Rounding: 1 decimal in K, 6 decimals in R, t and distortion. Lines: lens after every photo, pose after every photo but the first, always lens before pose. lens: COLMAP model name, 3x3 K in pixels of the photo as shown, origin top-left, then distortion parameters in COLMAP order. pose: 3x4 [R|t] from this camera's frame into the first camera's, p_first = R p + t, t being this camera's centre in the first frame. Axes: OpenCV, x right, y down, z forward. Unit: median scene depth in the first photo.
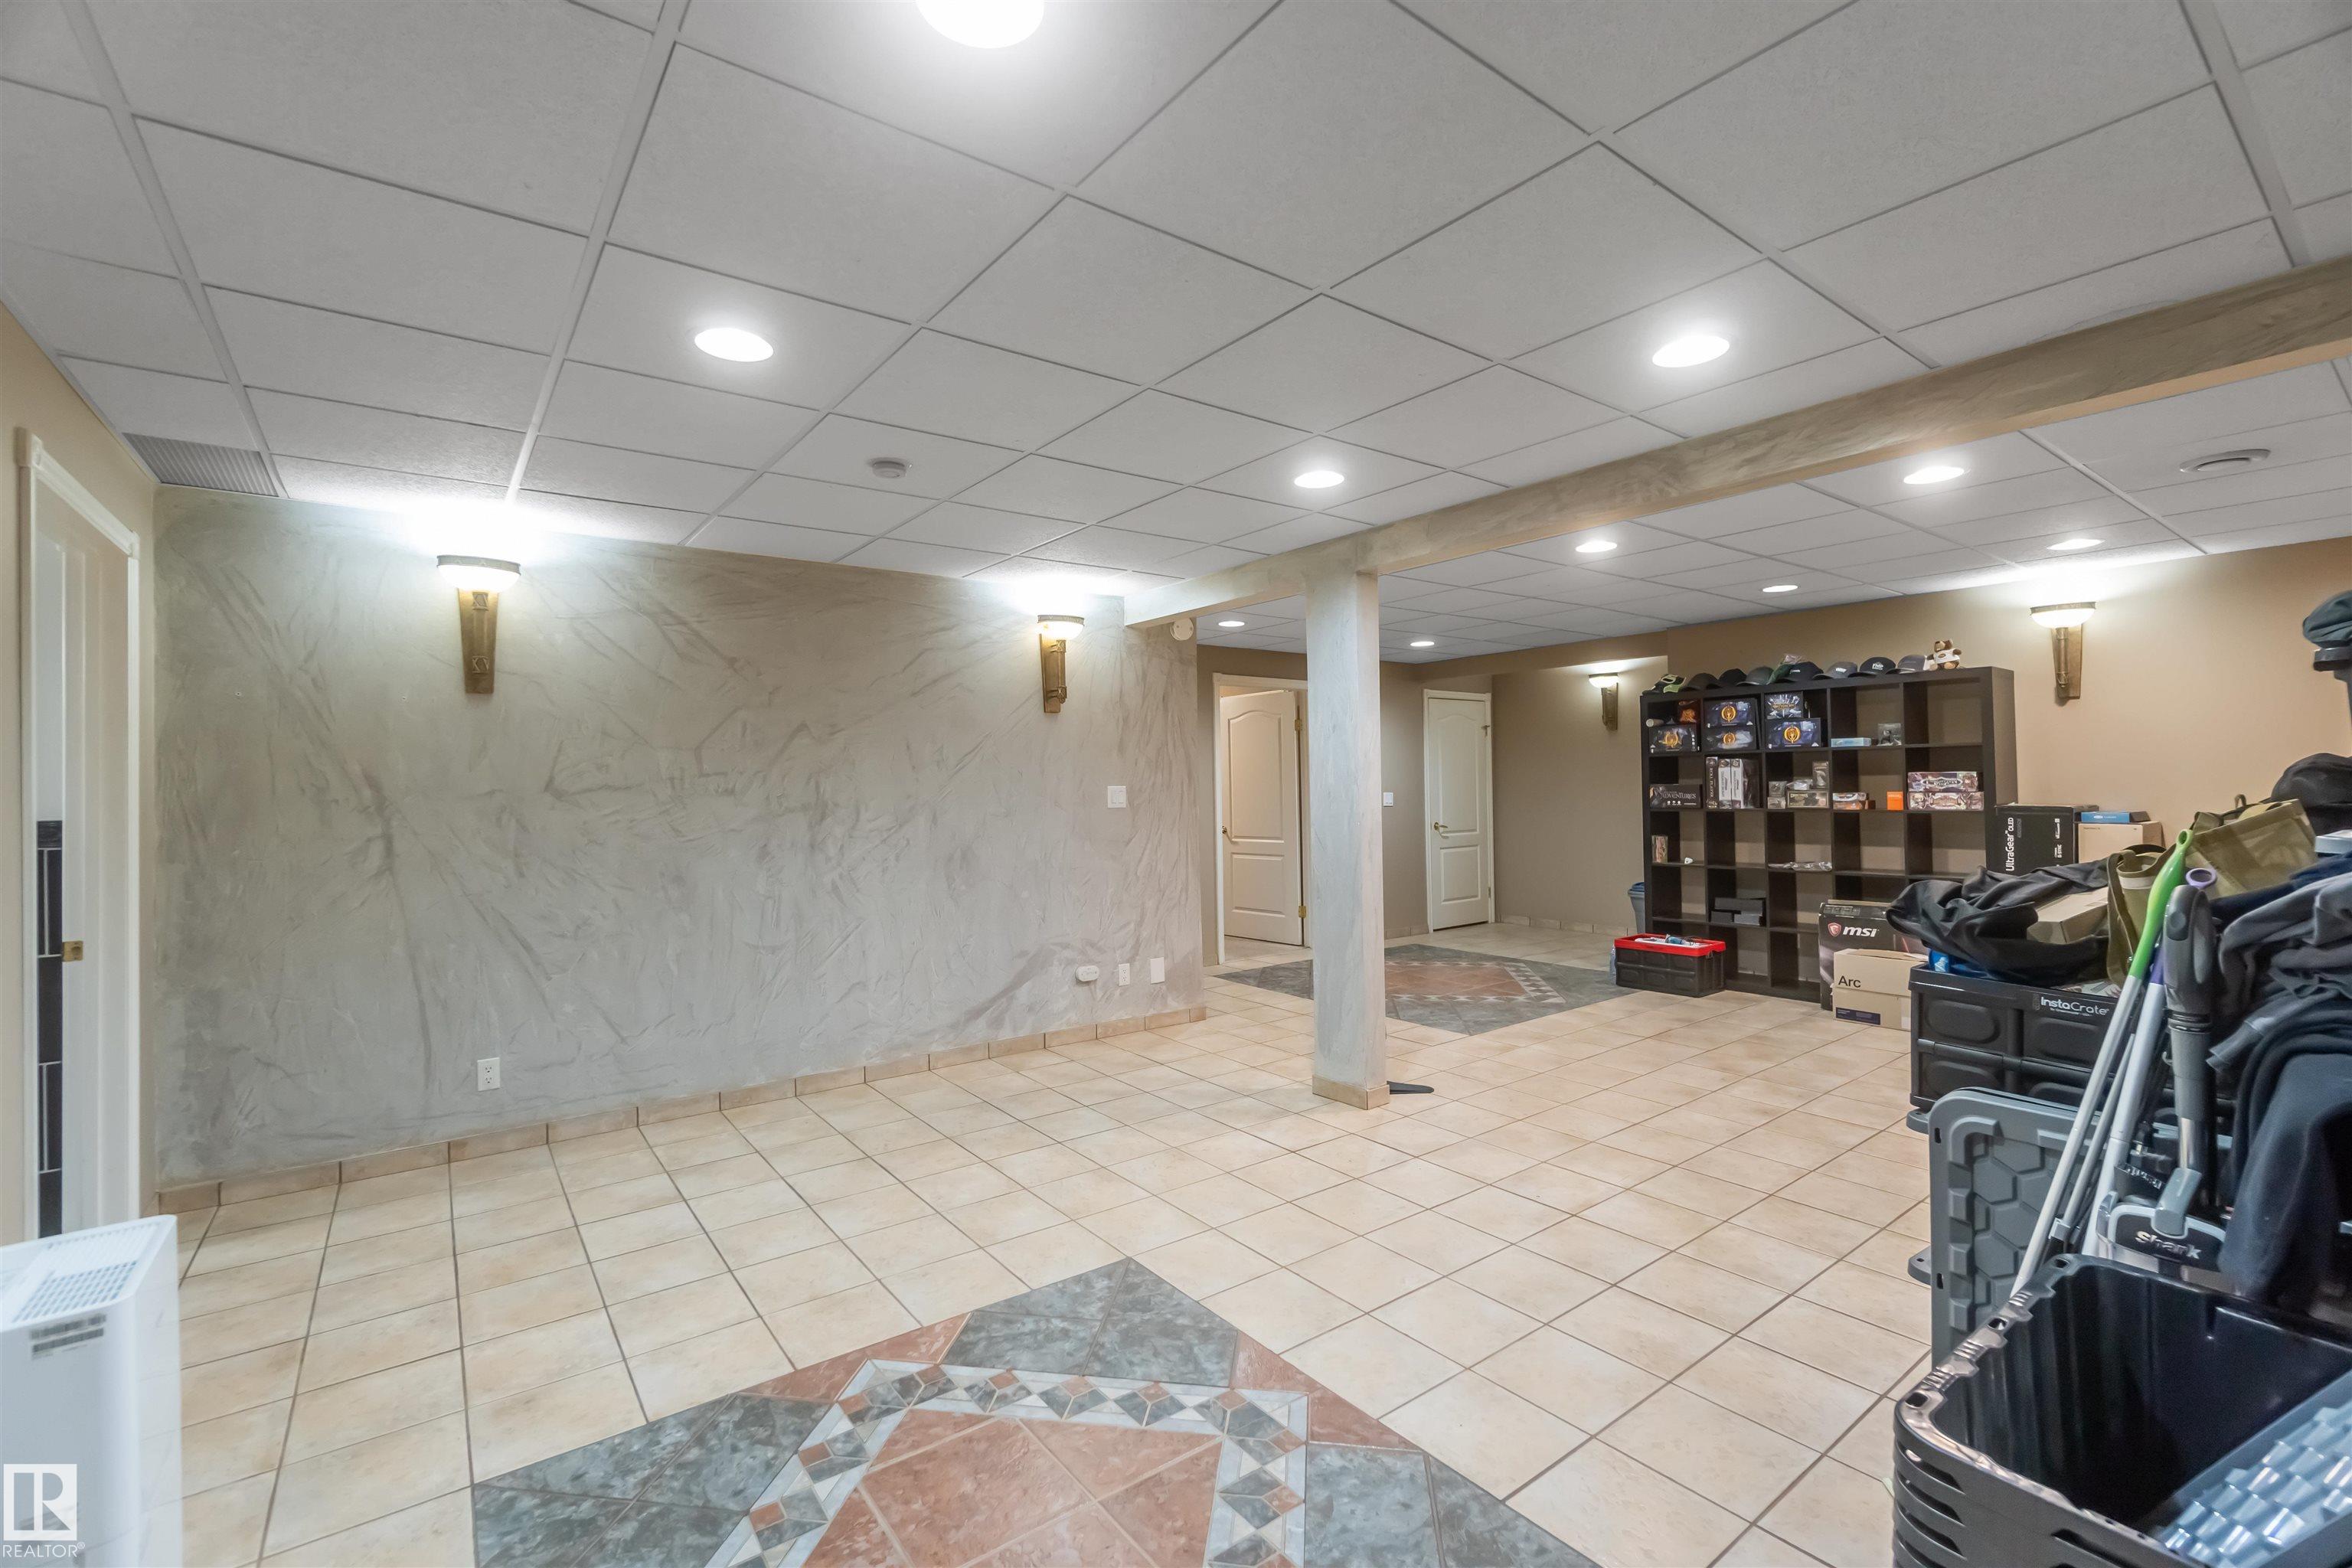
lens RADIAL K [[1015.6, 0, 1170.9], [0, 1015.6, 772.4], [0, 0, 1]] dist [-0.003213, 0.000103]
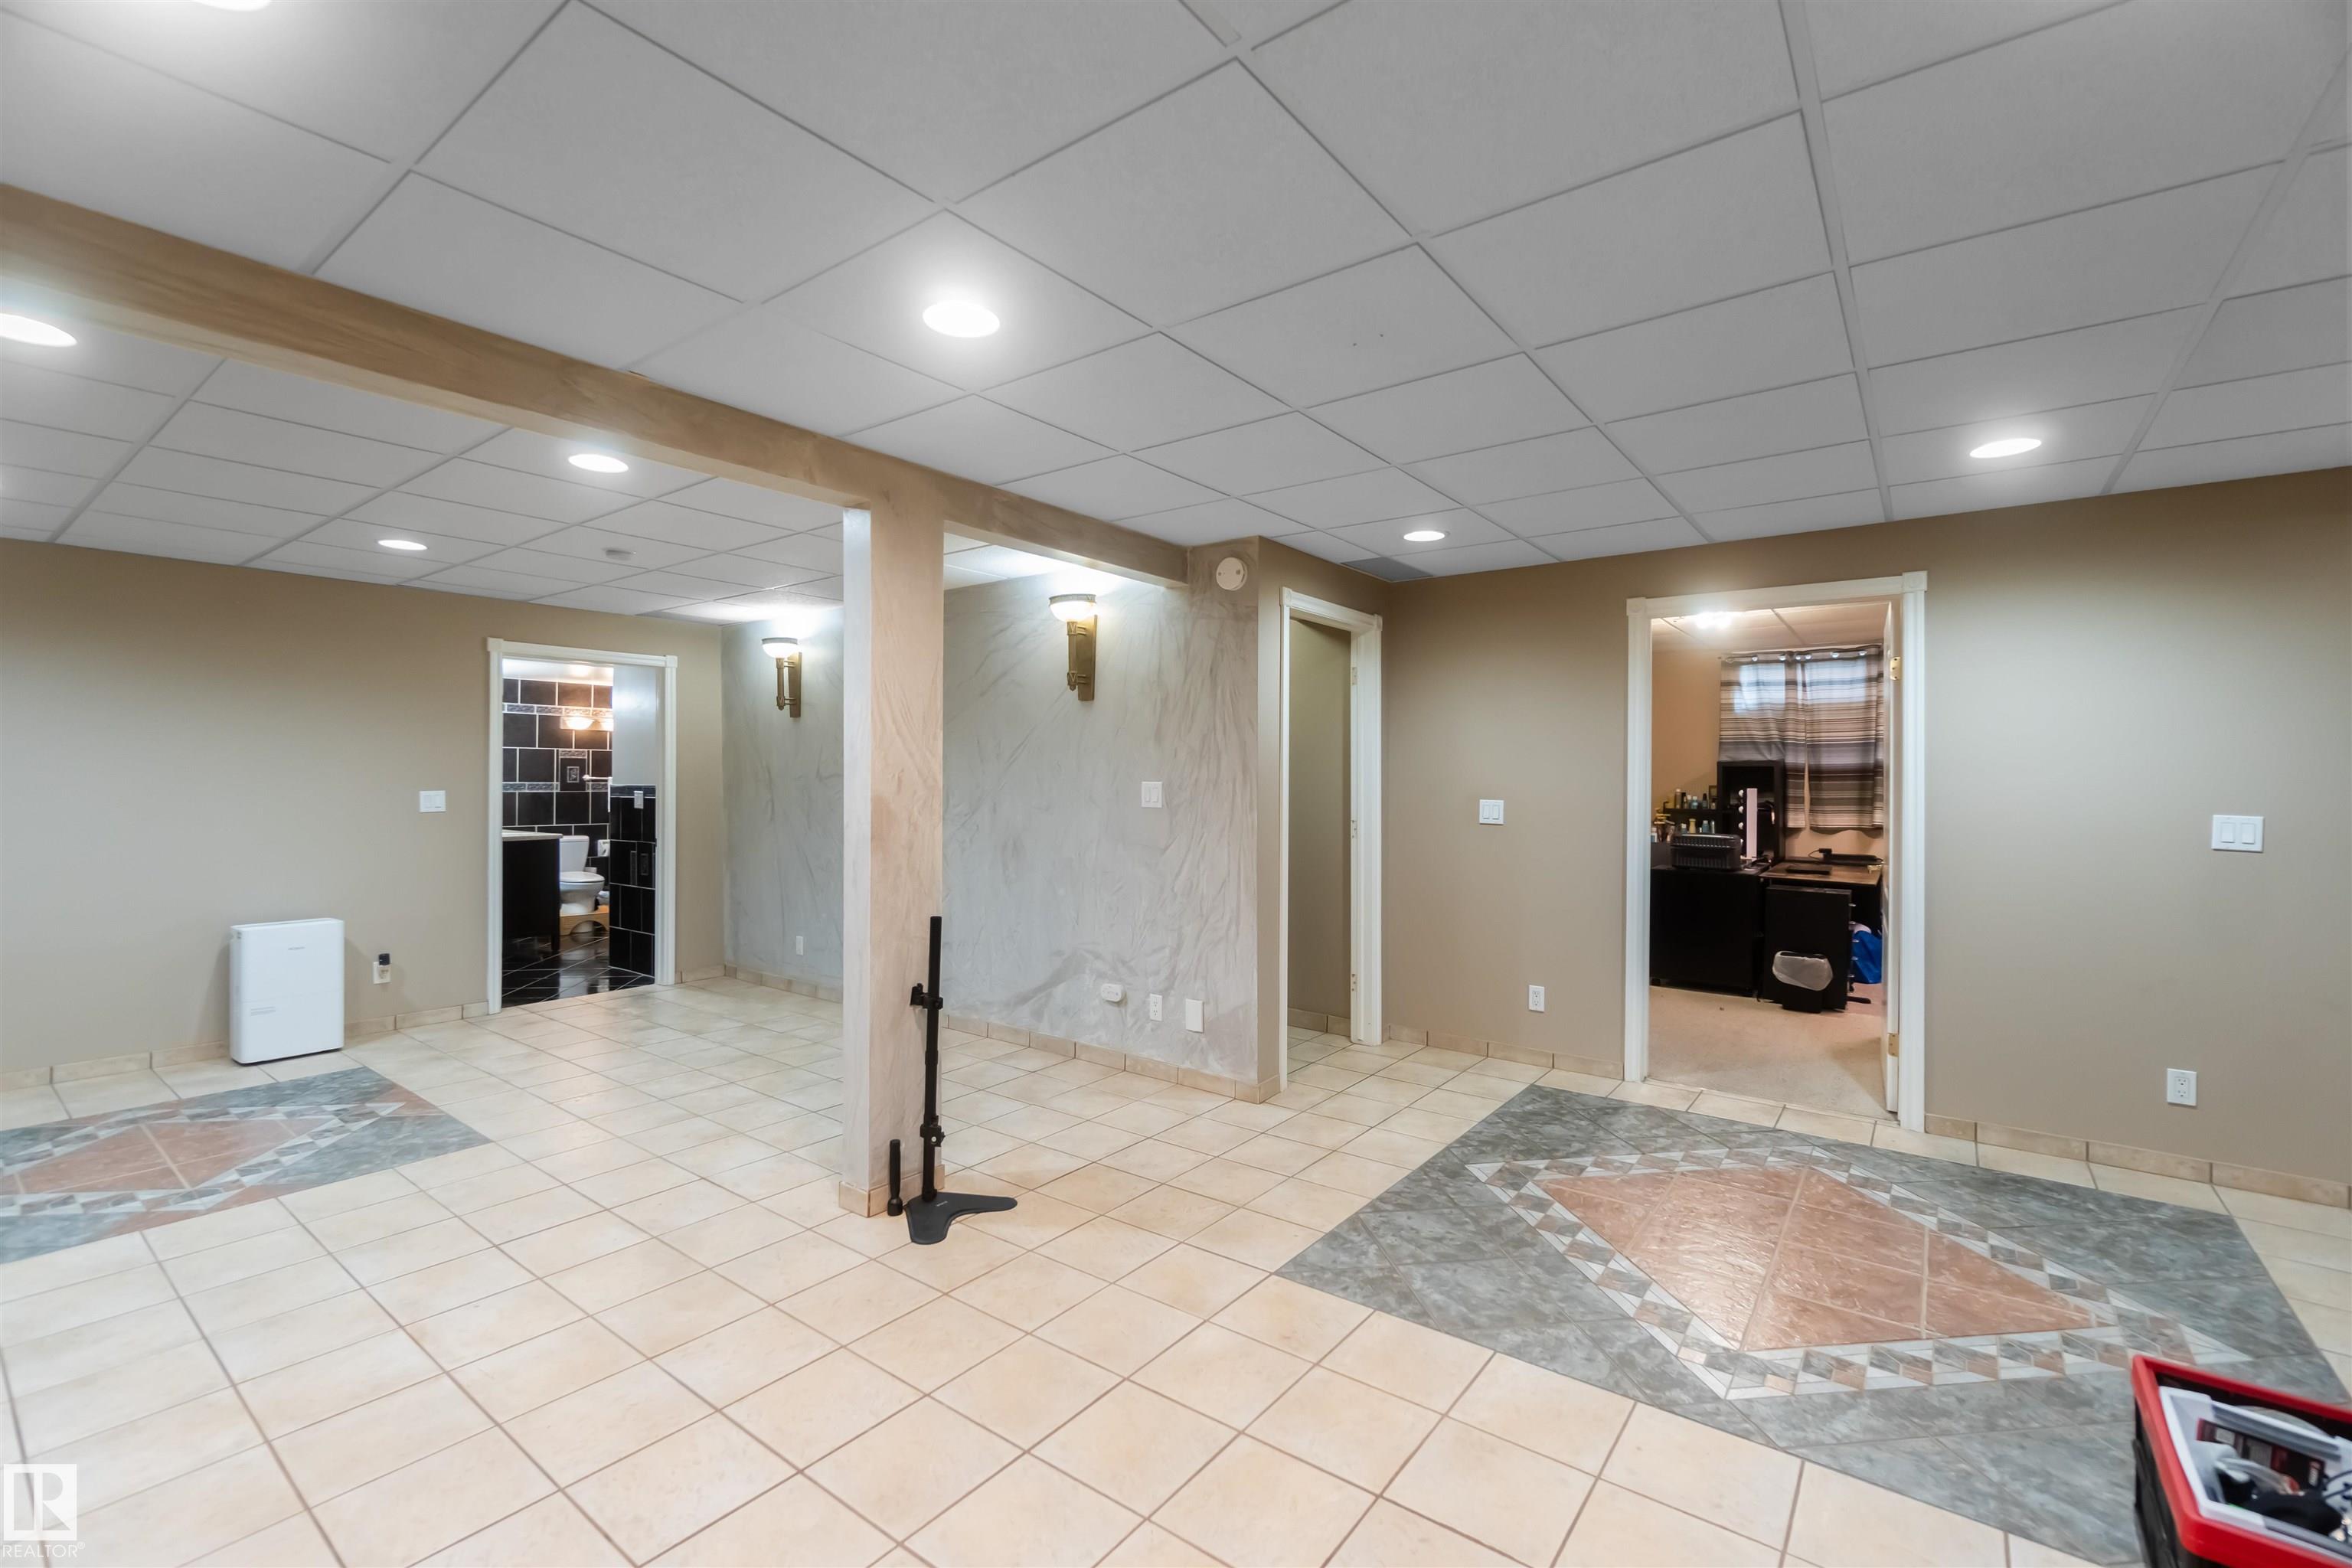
lens RADIAL K [[1015.6, 0, 1171.7], [0, 1015.6, 776.3], [0, 0, 1]] dist [-0.003213, 0.000103]
pose [[0.268663, 0.016317, -0.963096, 1.098987], [0.003249, 0.999835, 0.017846, -0.009052], [0.963229, -0.007923, 0.268565, 1.141139]]
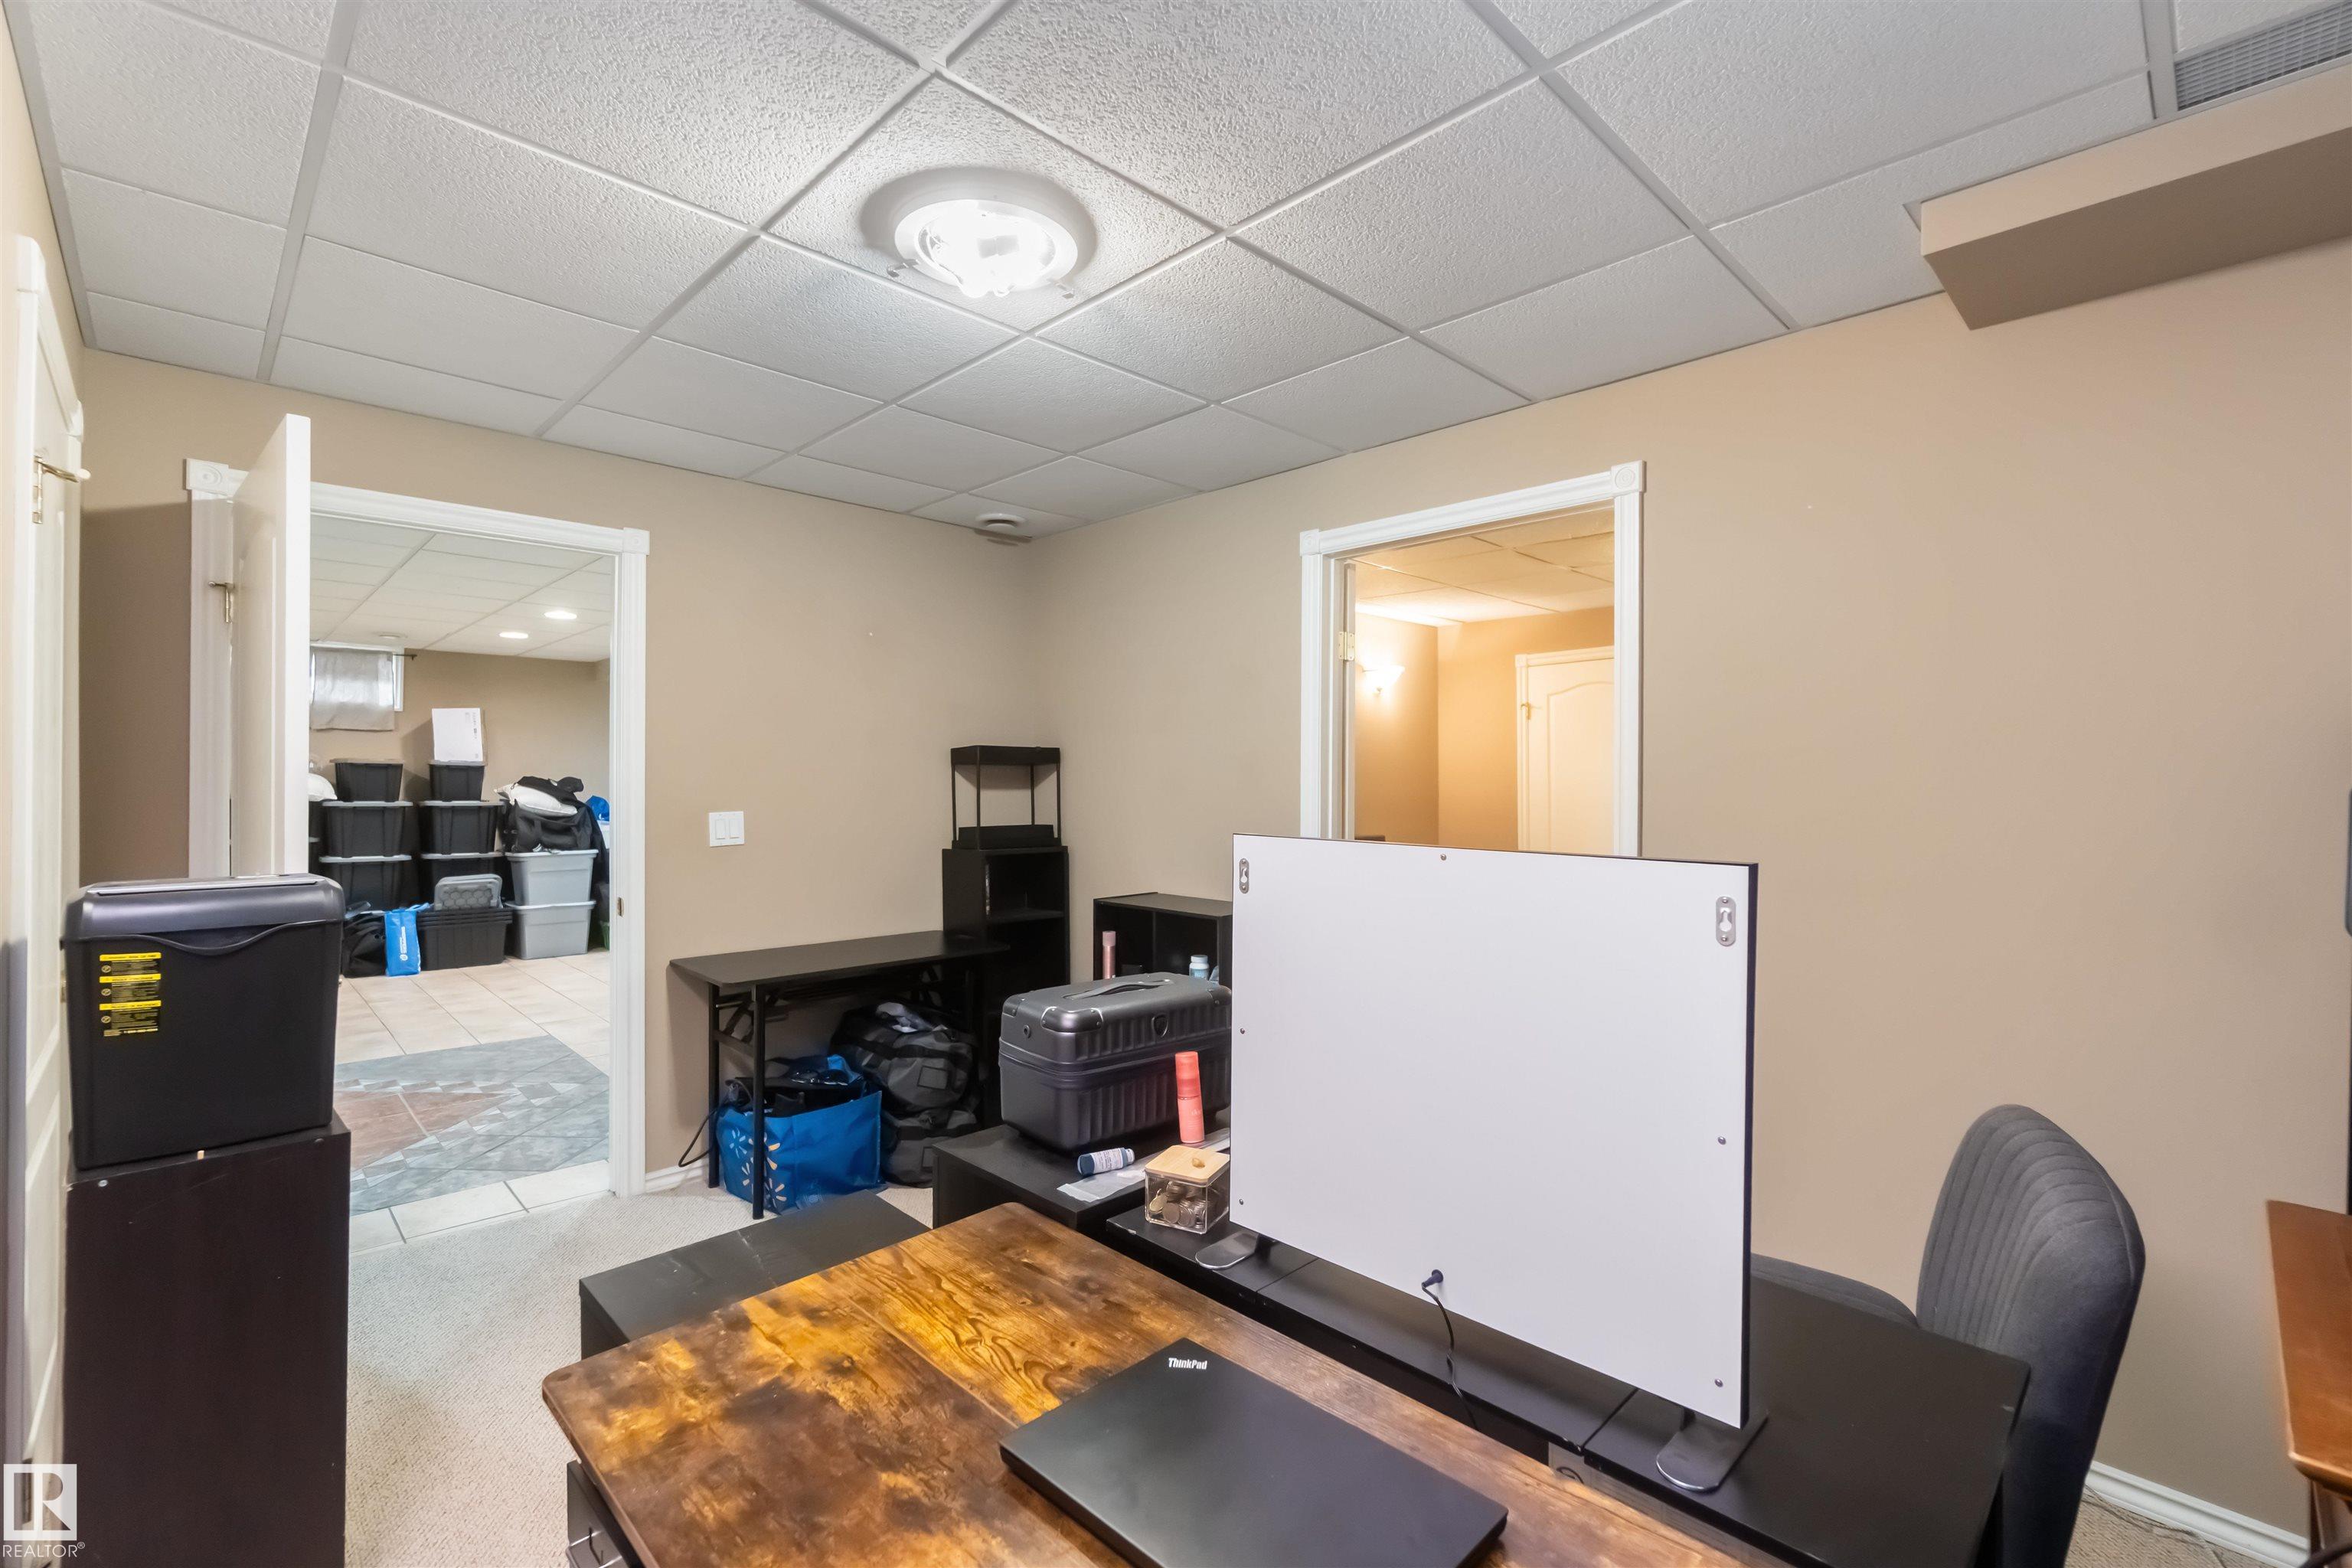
lens RADIAL K [[1015.6, 0, 1170.4], [0, 1015.6, 782.4], [0, 0, 1]] dist [-0.003213, 0.000103]
pose [[-0.992214, 0.010373, -0.124114, -0.279025], [0.011633, 0.999888, -0.009429, 0.033602], [0.124003, -0.010800, -0.992223, 2.938757]]
